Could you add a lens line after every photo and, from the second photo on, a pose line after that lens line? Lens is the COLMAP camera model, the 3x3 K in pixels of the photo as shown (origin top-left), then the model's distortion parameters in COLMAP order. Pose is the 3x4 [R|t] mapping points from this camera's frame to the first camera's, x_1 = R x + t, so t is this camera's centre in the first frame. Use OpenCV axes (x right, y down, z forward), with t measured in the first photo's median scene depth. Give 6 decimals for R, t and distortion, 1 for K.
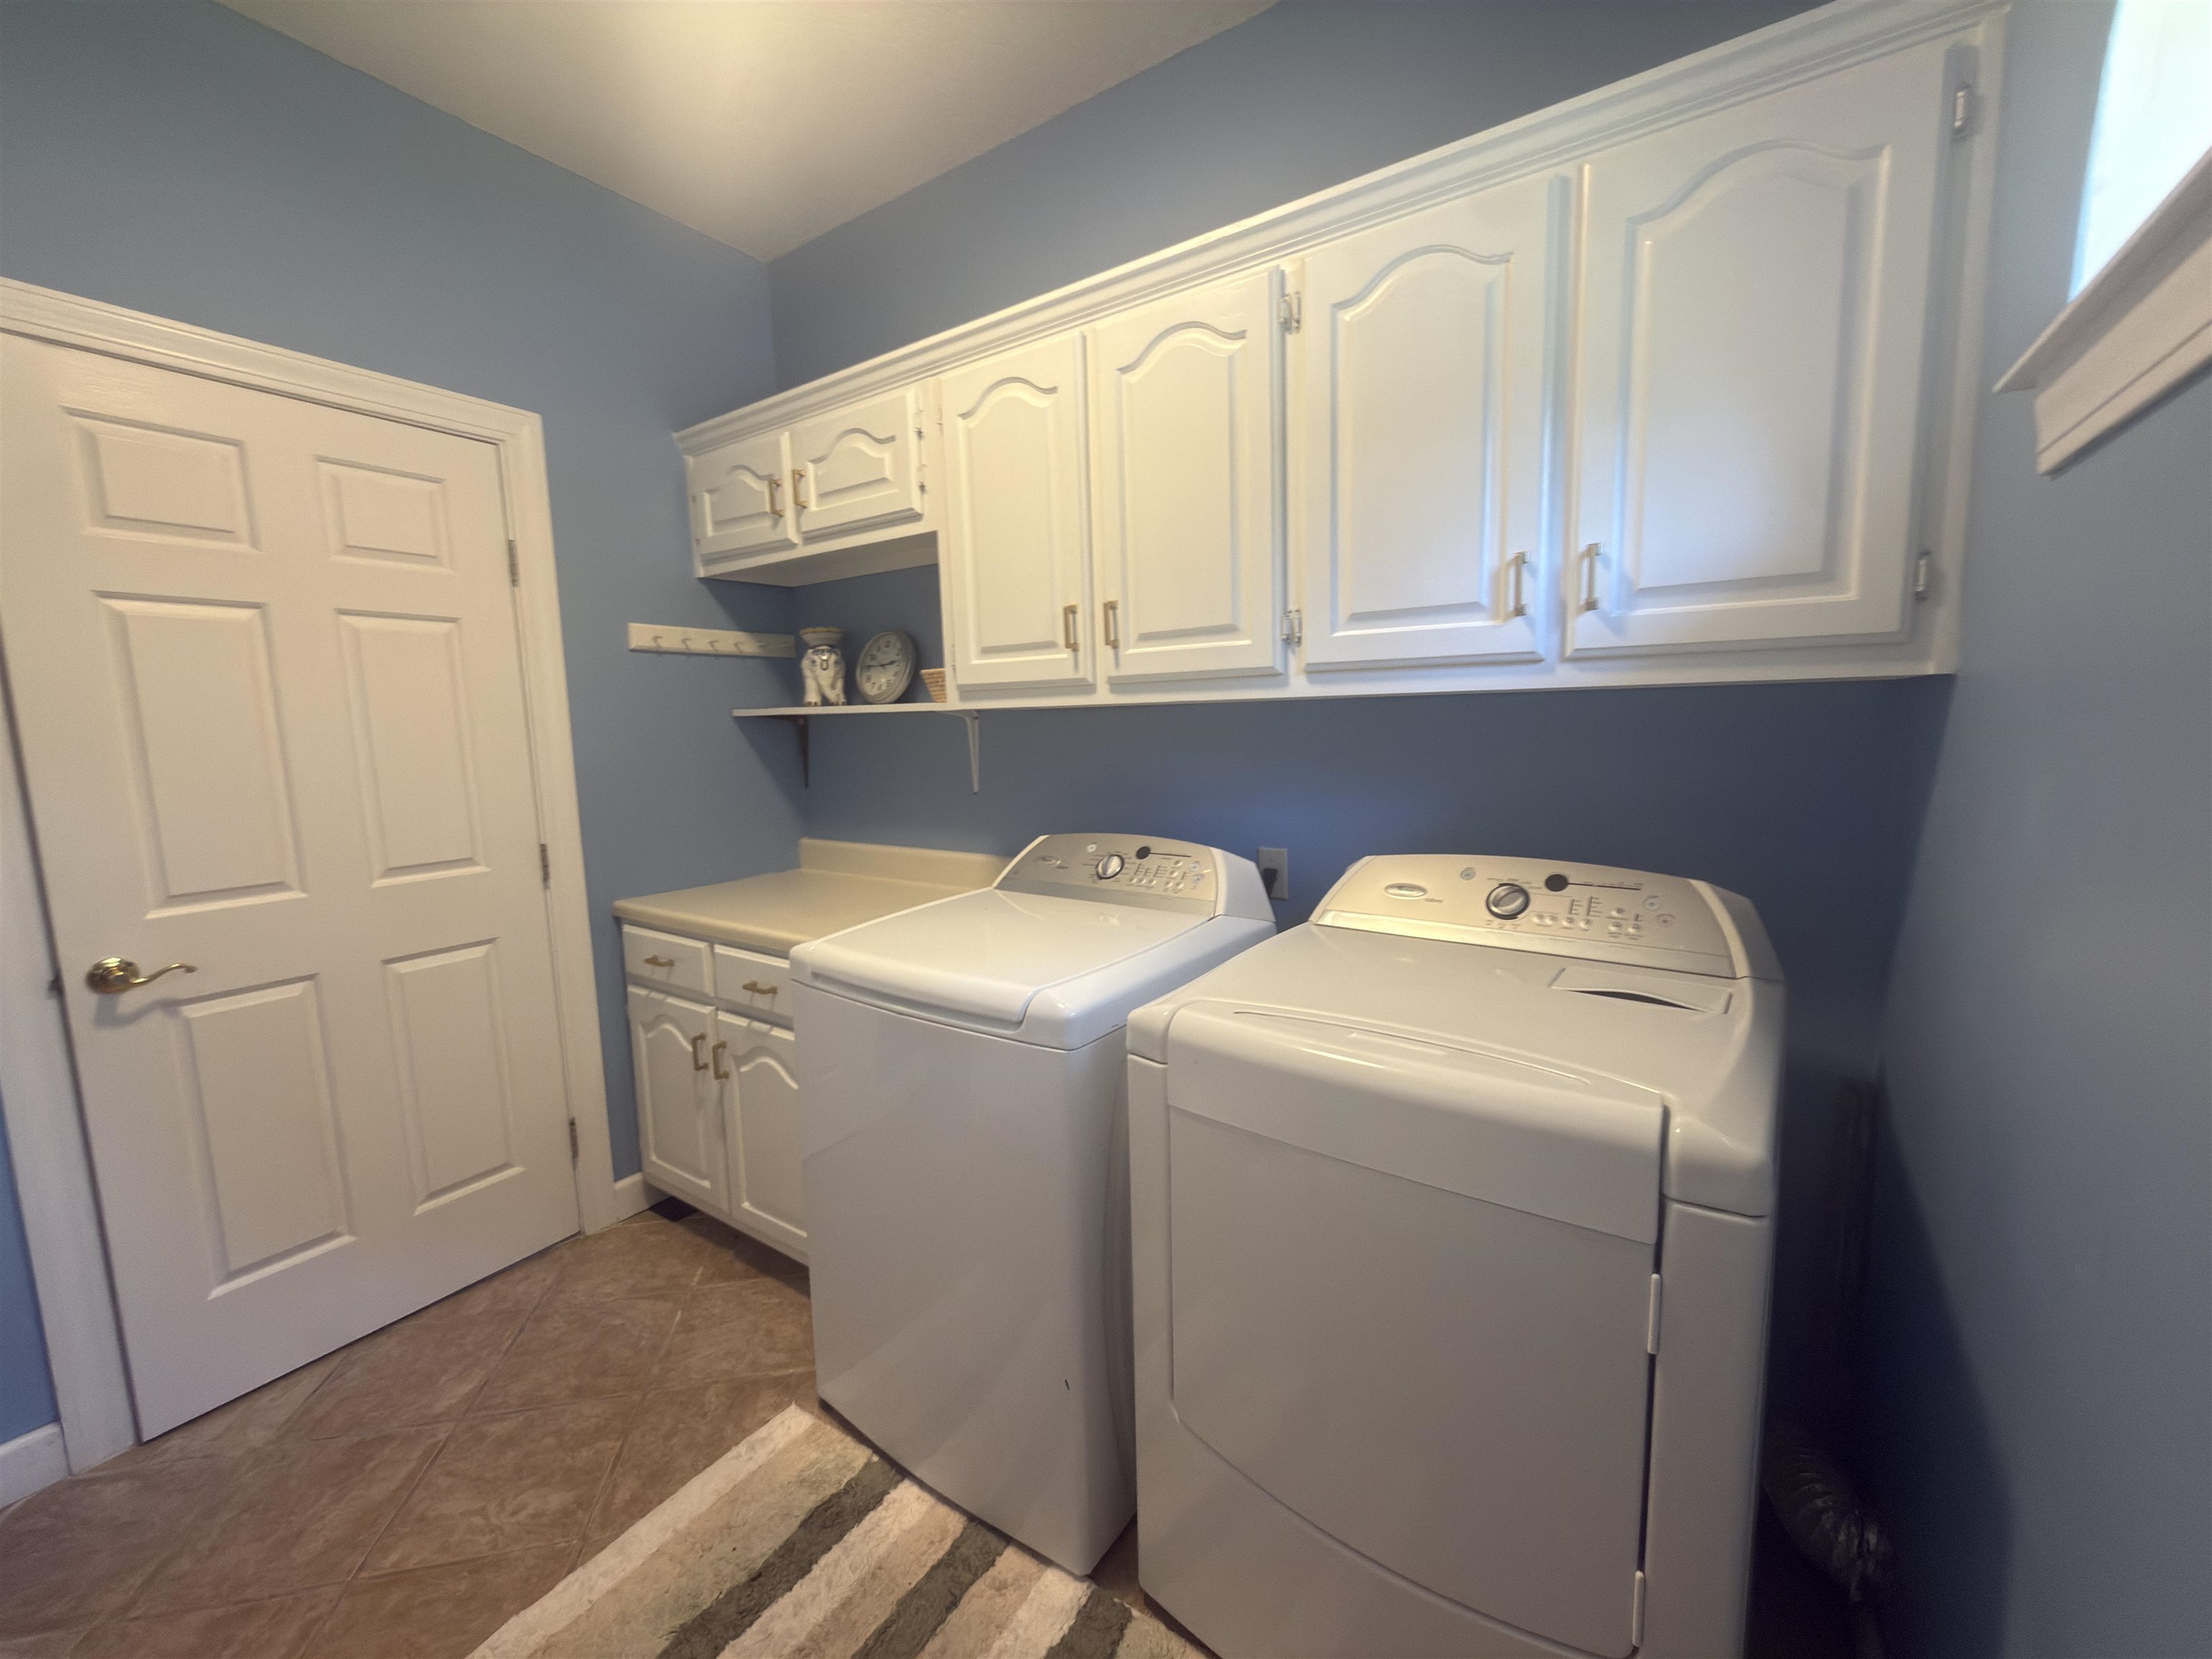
lens RADIAL K [[879.1, 0, 1102.0], [0, 879.1, 830.3], [0, 0, 1]] dist [-0.000744, -0.000383]
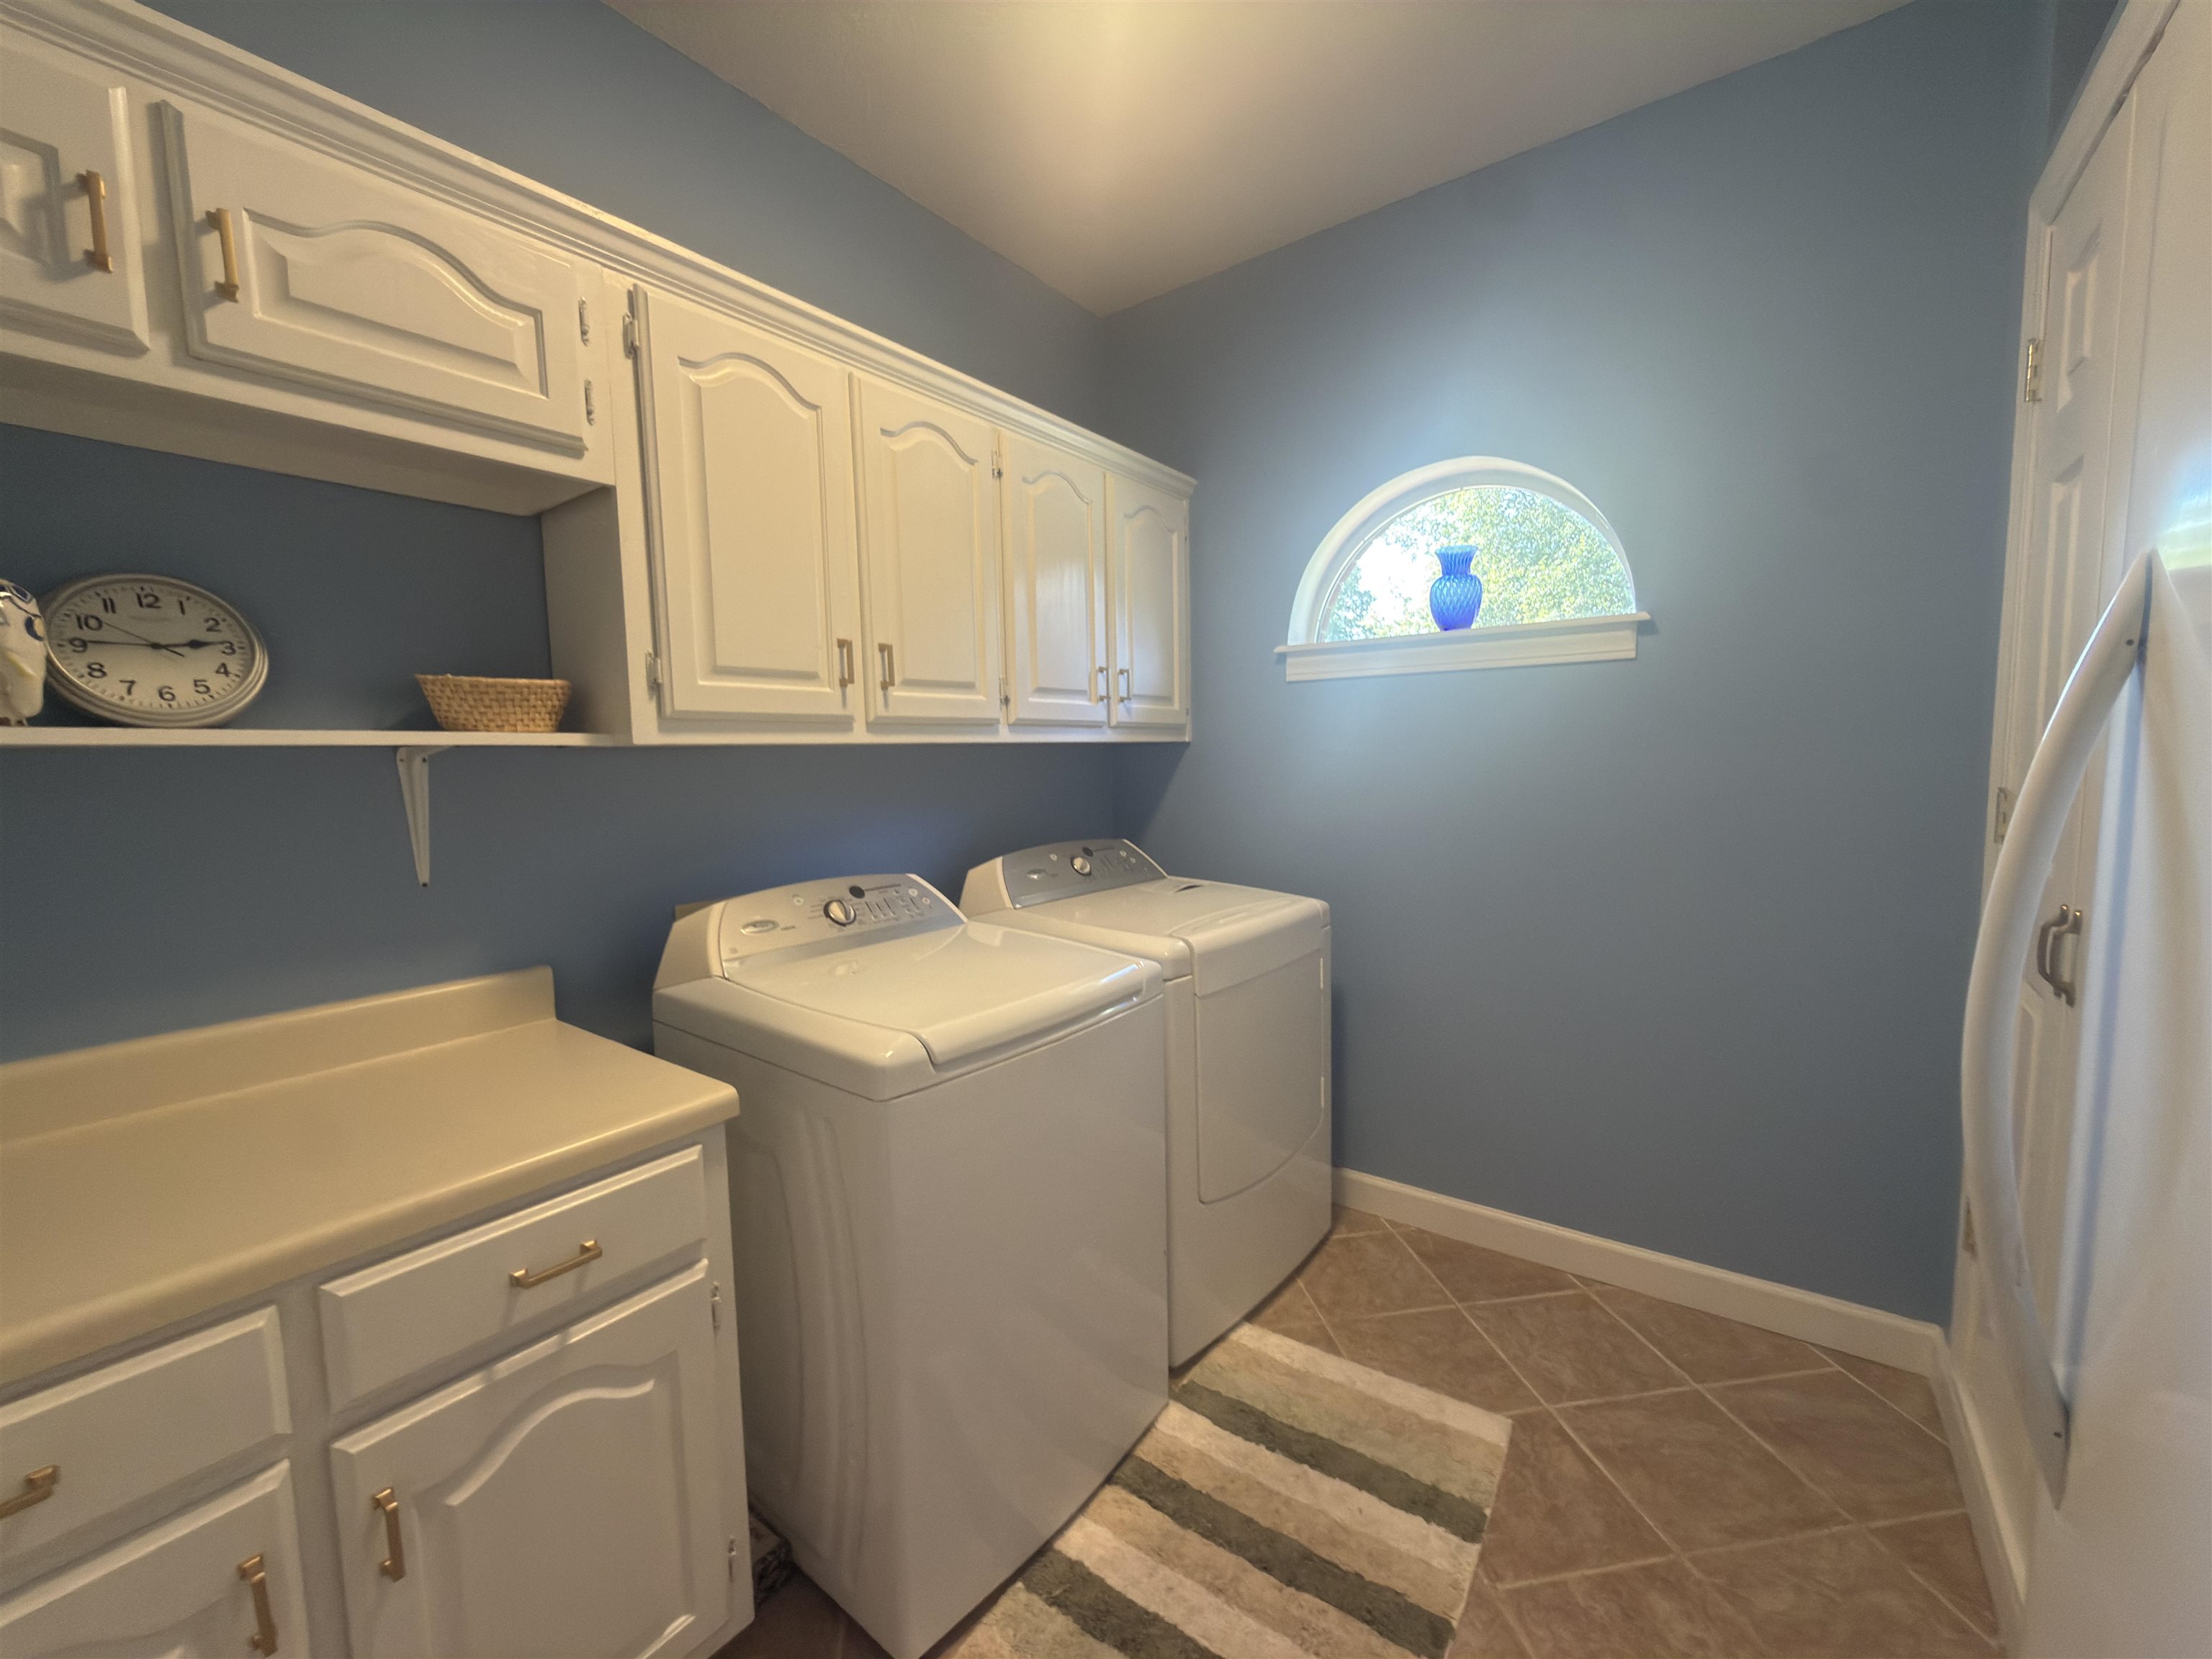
lens RADIAL K [[879.1, 0, 1102.0], [0, 879.1, 830.3], [0, 0, 1]] dist [-0.000744, -0.000383]
pose [[0.043323, -0.067016, 0.996811, -1.031824], [0.140900, 0.988185, 0.060313, -0.071225], [-0.989075, 0.137838, 0.052254, 0.730351]]
